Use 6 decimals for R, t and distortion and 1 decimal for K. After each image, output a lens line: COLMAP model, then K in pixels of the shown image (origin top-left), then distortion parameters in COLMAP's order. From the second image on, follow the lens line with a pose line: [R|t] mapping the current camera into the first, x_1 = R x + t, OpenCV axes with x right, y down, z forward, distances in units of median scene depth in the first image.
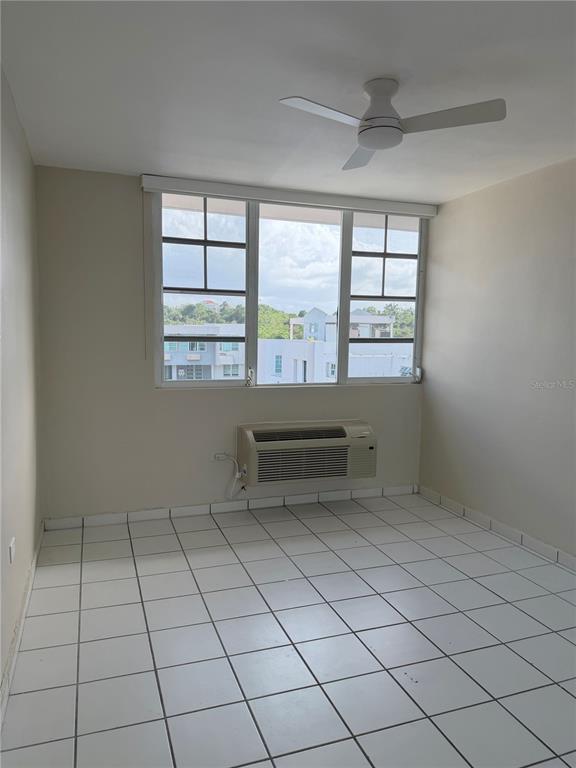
lens RADIAL K [[558.4, 0, 288.0], [0, 558.4, 384.0], [0, 0, 1]] dist [0.002974, -0.003390]
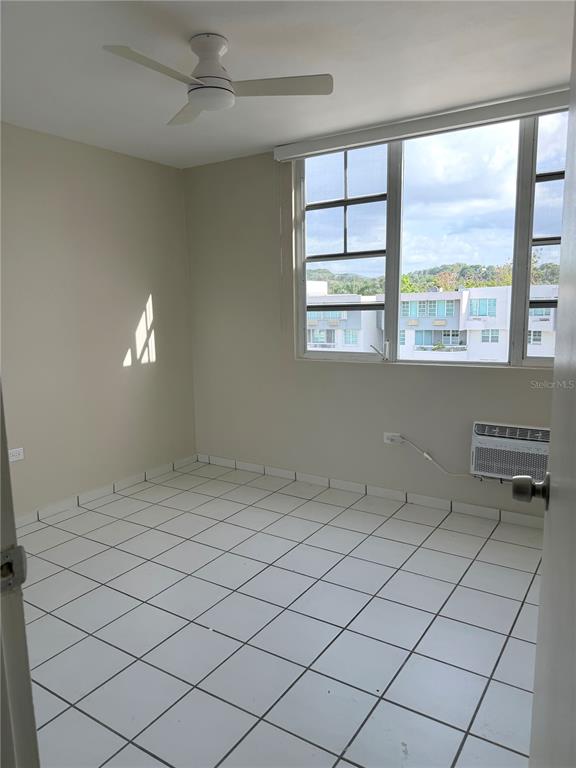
lens RADIAL K [[558.4, 0, 288.0], [0, 558.4, 384.0], [0, 0, 1]] dist [0.002974, -0.003390]
pose [[0.594927, 0.095713, -0.798061, 0.526503], [-0.033886, 0.994989, 0.094070, -0.035431], [0.803065, -0.028921, 0.595189, 0.341758]]
